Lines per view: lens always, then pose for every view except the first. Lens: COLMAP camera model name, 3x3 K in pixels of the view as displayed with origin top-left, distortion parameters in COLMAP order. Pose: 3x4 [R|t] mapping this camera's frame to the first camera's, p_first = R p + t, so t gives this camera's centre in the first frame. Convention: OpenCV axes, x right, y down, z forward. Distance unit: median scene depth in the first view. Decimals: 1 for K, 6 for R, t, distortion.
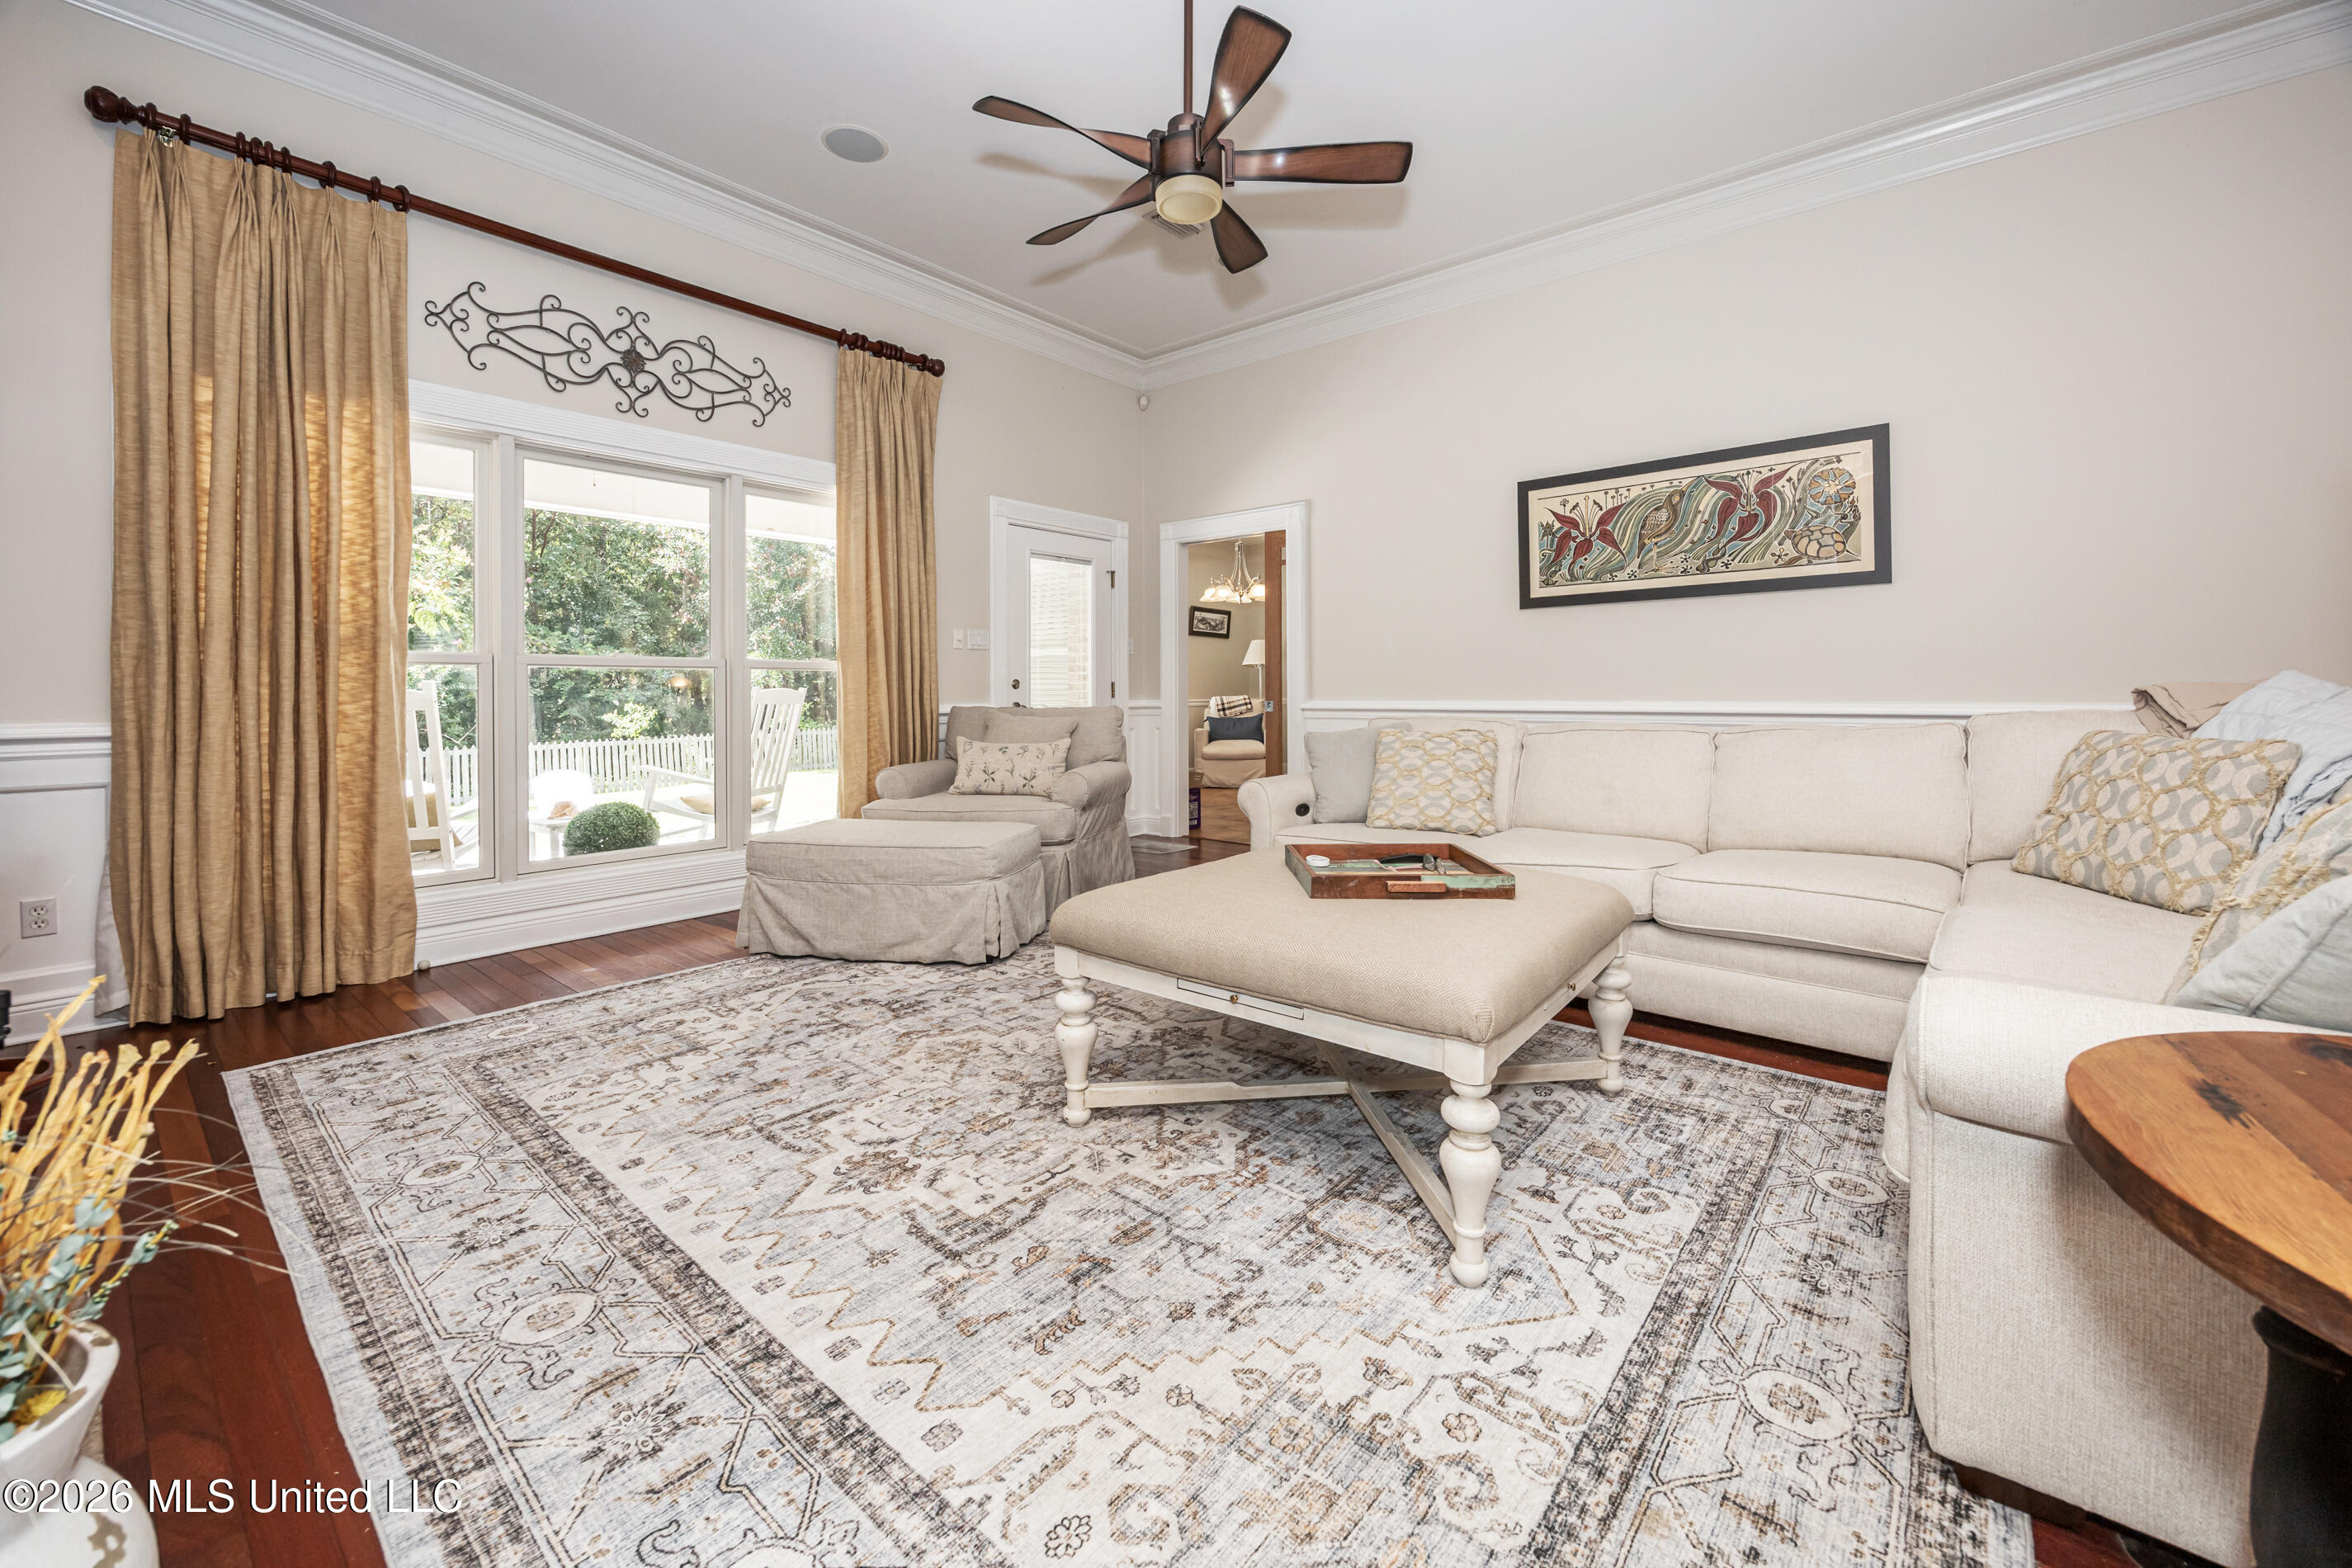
lens RADIAL K [[902.1, 0, 1177.0], [0, 902.1, 692.4], [0, 0, 1]] dist [-0.005301, 0.000297]
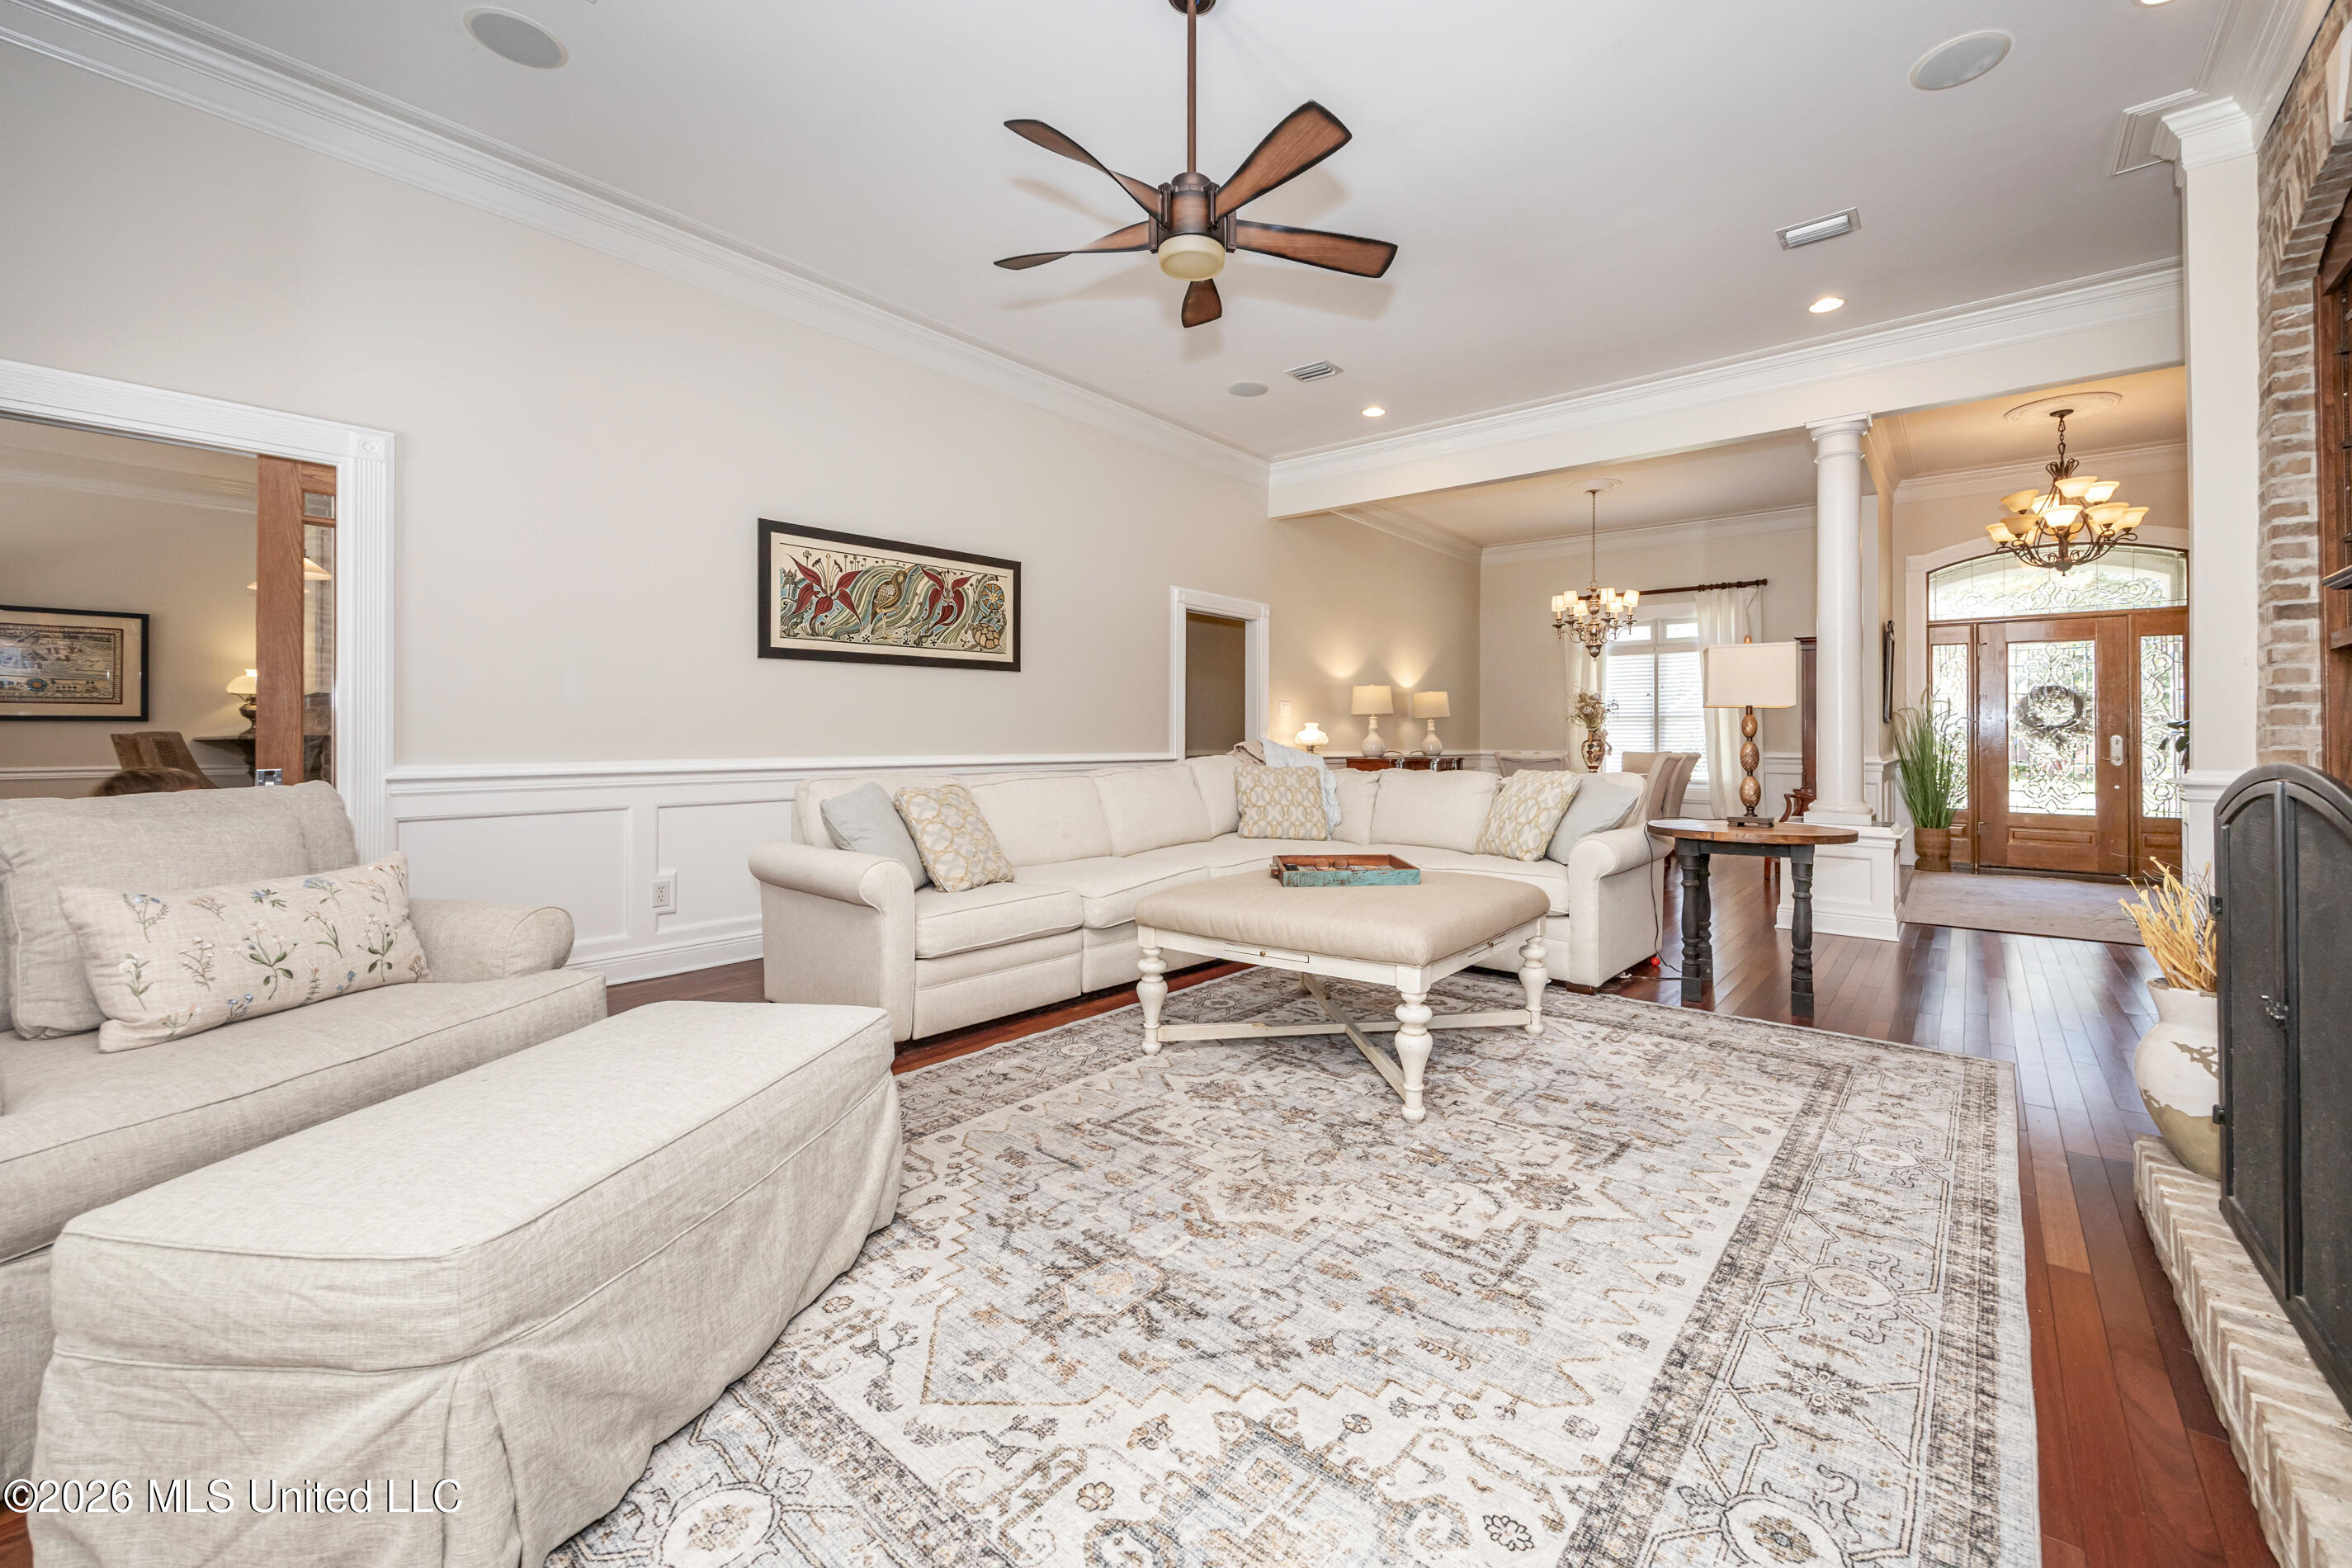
lens RADIAL K [[1000.2, 0, 1161.0], [0, 1000.2, 734.3], [0, 0, 1]] dist [-0.000522, -0.000661]
pose [[-0.001042, 0.009953, 0.999950, -0.869536], [0.004961, 0.999938, -0.009948, -0.004074], [-0.999987, 0.004950, -0.001092, 0.822556]]
